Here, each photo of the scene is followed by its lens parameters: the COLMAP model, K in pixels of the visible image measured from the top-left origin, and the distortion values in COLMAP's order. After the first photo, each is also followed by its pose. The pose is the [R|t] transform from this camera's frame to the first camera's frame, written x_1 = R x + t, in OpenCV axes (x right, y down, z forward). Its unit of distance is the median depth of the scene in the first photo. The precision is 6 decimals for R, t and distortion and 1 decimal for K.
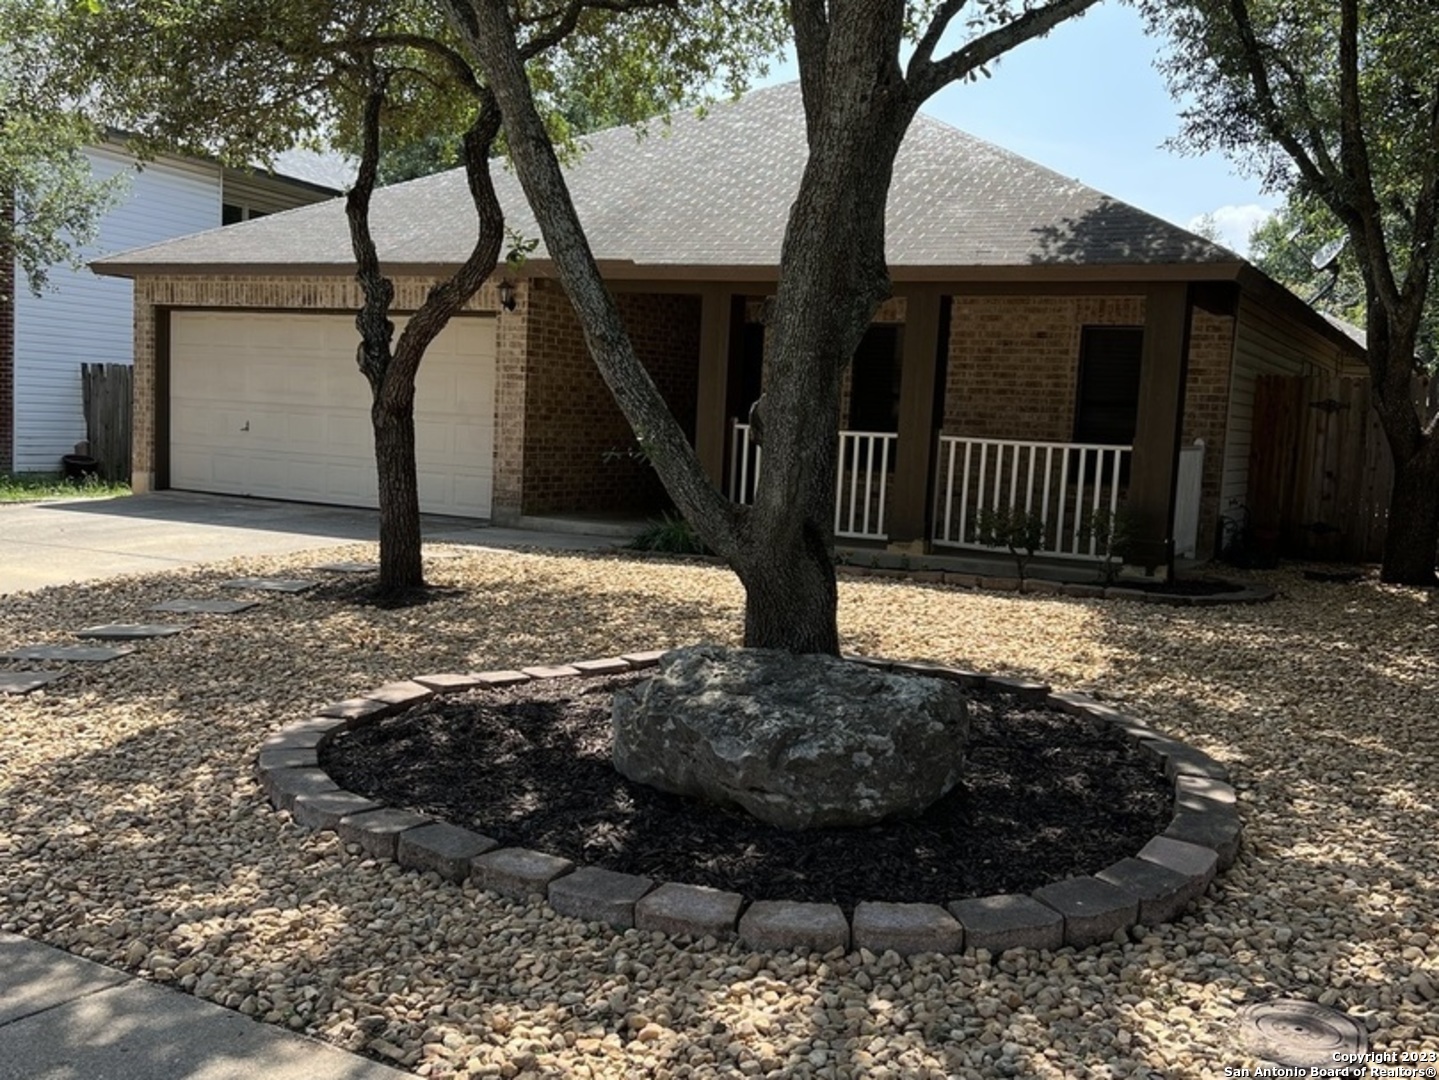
lens RADIAL K [[1464.1, 0, 760.1], [0, 1464.1, 564.5], [0, 0, 1]] dist [0.146816, -0.300258]
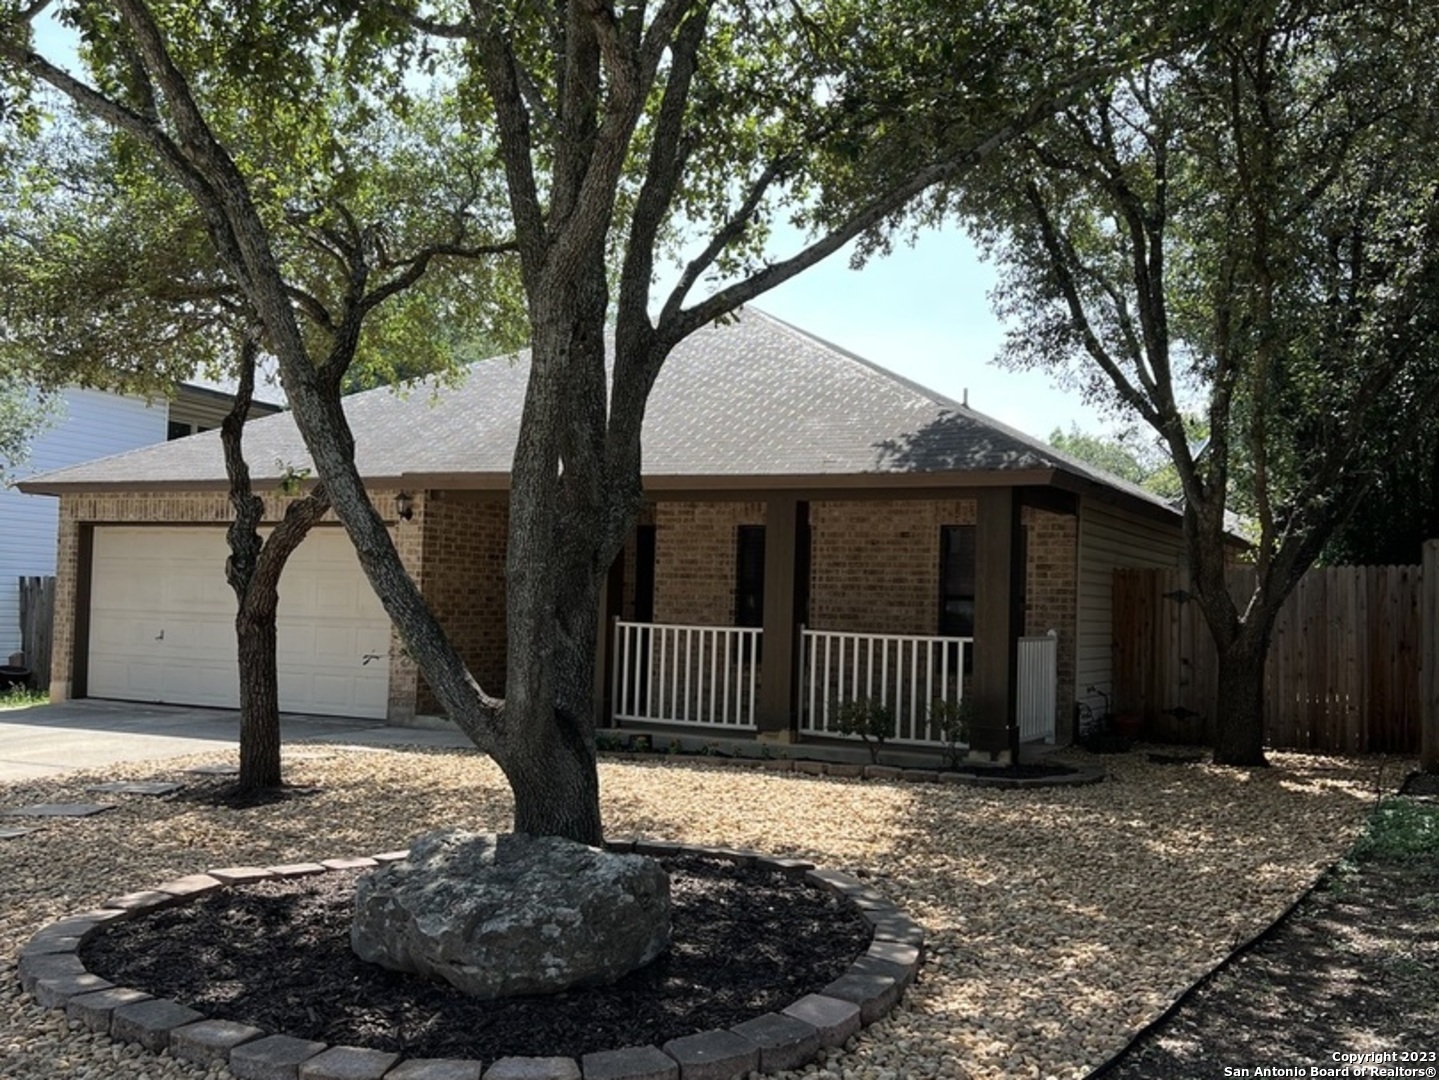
lens RADIAL K [[1464.1, 0, 760.1], [0, 1464.1, 564.5], [0, 0, 1]] dist [0.146816, -0.300258]
pose [[0.999746, -0.018230, 0.013243, 0.092353], [0.019809, 0.991180, -0.131034, 0.003612], [-0.010738, 0.131263, 0.991289, -0.059613]]
